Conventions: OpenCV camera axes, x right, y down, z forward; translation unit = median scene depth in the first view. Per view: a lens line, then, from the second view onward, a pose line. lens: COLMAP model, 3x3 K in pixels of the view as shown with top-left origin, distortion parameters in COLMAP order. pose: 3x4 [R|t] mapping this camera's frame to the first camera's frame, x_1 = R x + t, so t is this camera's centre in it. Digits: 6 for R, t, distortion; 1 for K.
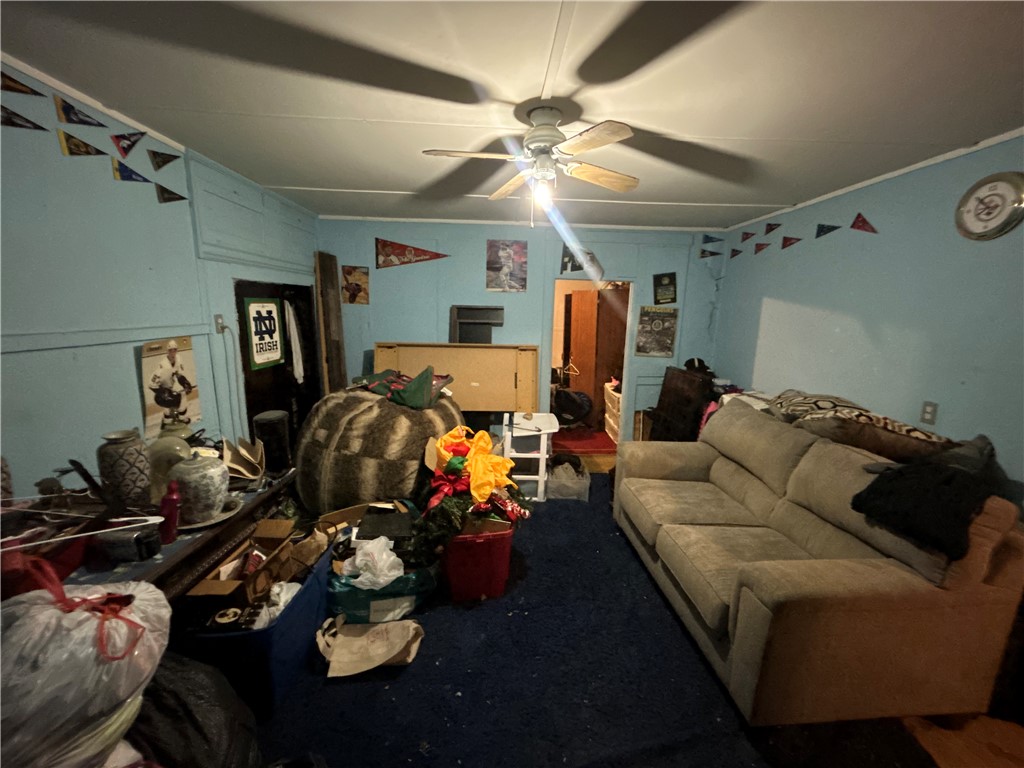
lens RADIAL K [[412.1, 0, 510.2], [0, 412.1, 385.5], [0, 0, 1]] dist [-0.002876, -0.000345]
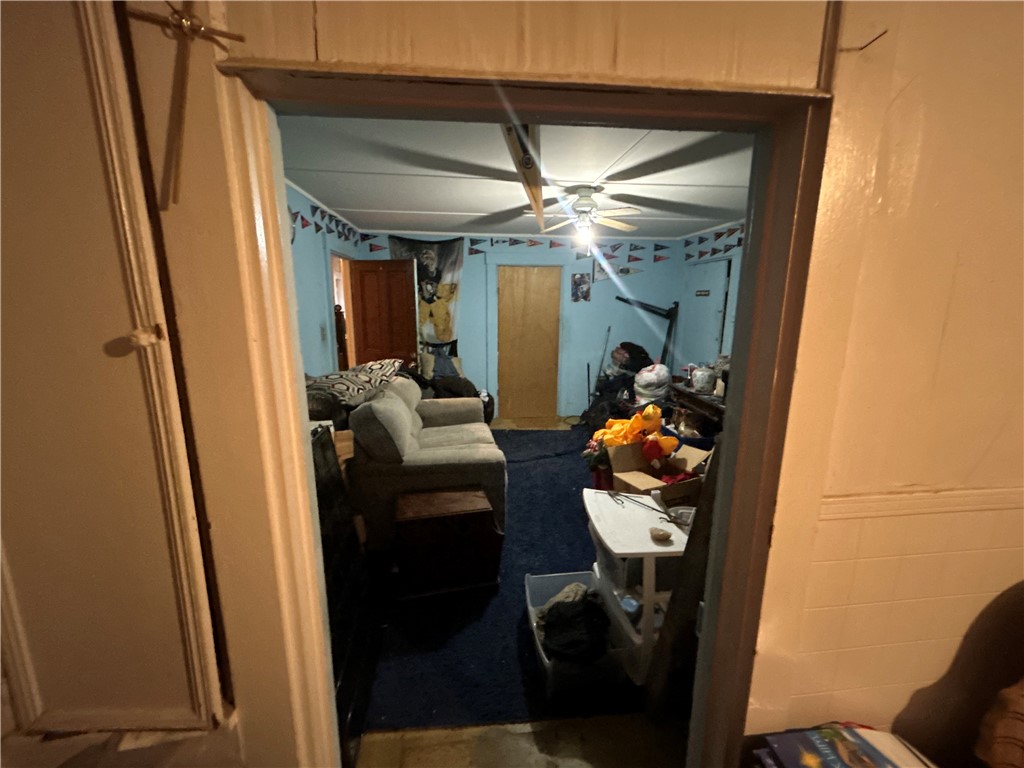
lens RADIAL K [[412.1, 0, 510.2], [0, 412.1, 385.5], [0, 0, 1]] dist [-0.002876, -0.000345]
pose [[-0.995479, -0.008485, -0.094602, 0.320494], [-0.043428, 0.926460, 0.373880, -0.305039], [0.084473, 0.376298, -0.922640, 1.651867]]
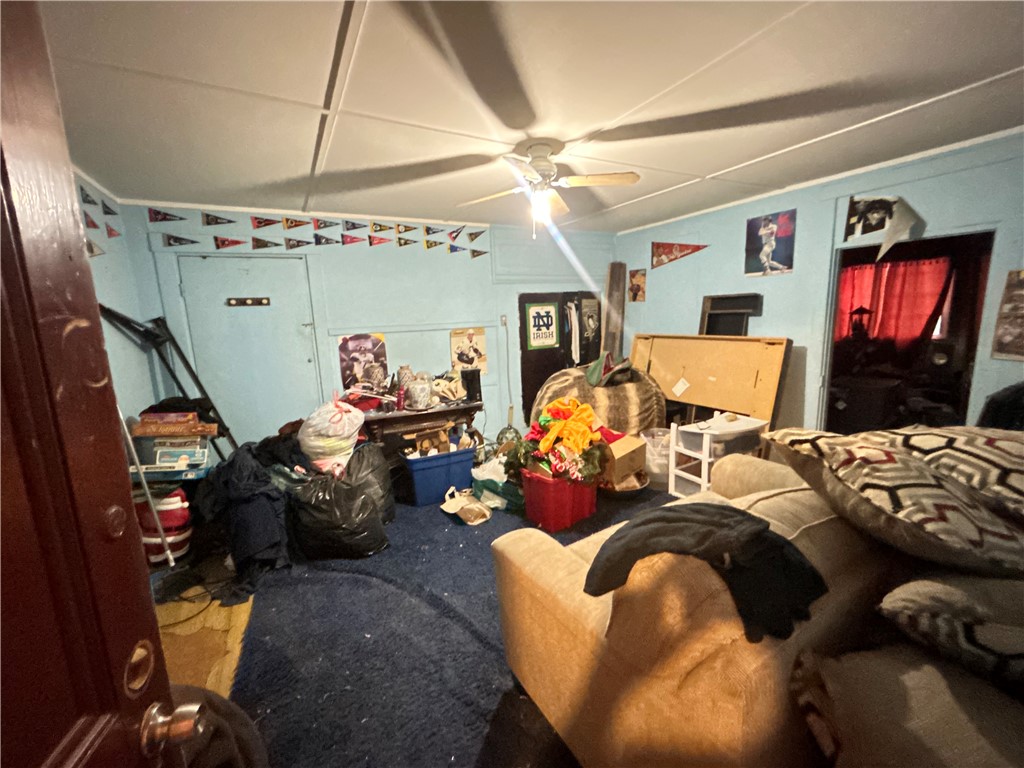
lens RADIAL K [[412.1, 0, 510.2], [0, 412.1, 385.5], [0, 0, 1]] dist [-0.002876, -0.000345]
pose [[0.451203, 0.110580, -0.885544, 0.731865], [-0.112055, 0.991460, 0.066712, 0.001391], [0.885358, 0.069129, 0.459741, 0.216592]]
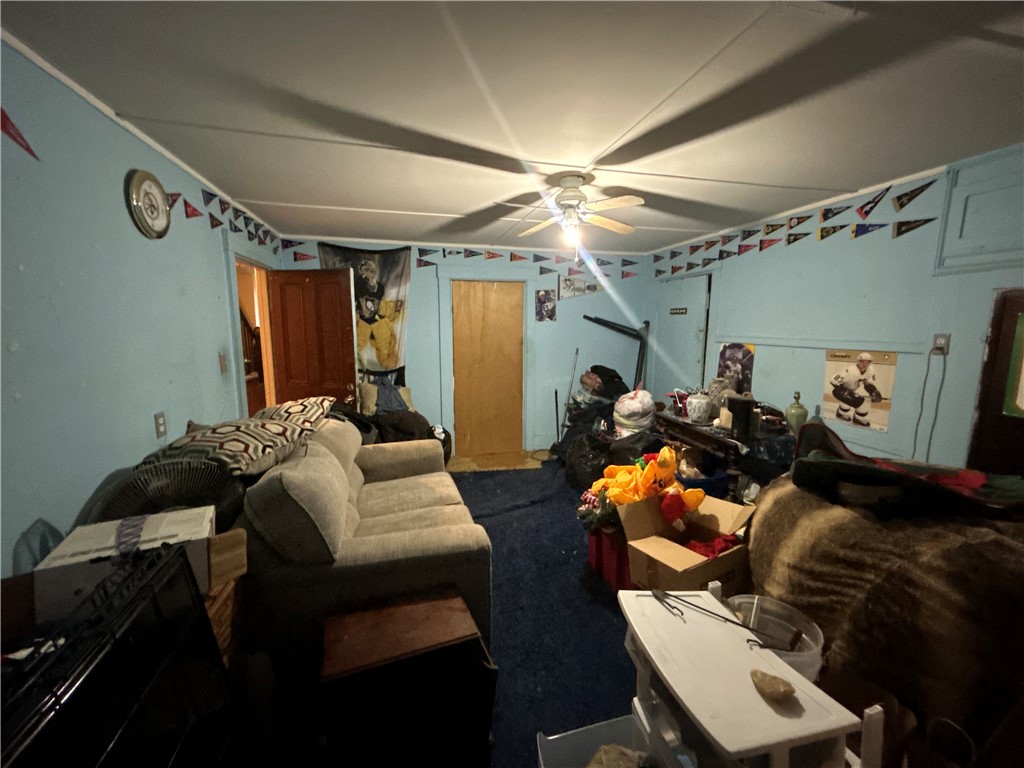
lens RADIAL K [[412.1, 0, 510.2], [0, 412.1, 385.5], [0, 0, 1]] dist [-0.002876, -0.000345]
pose [[-0.973356, 0.010704, -0.229048, 0.352155], [-0.064087, 0.946402, 0.316569, -0.246726], [0.220160, 0.322814, -0.920500, 1.407869]]
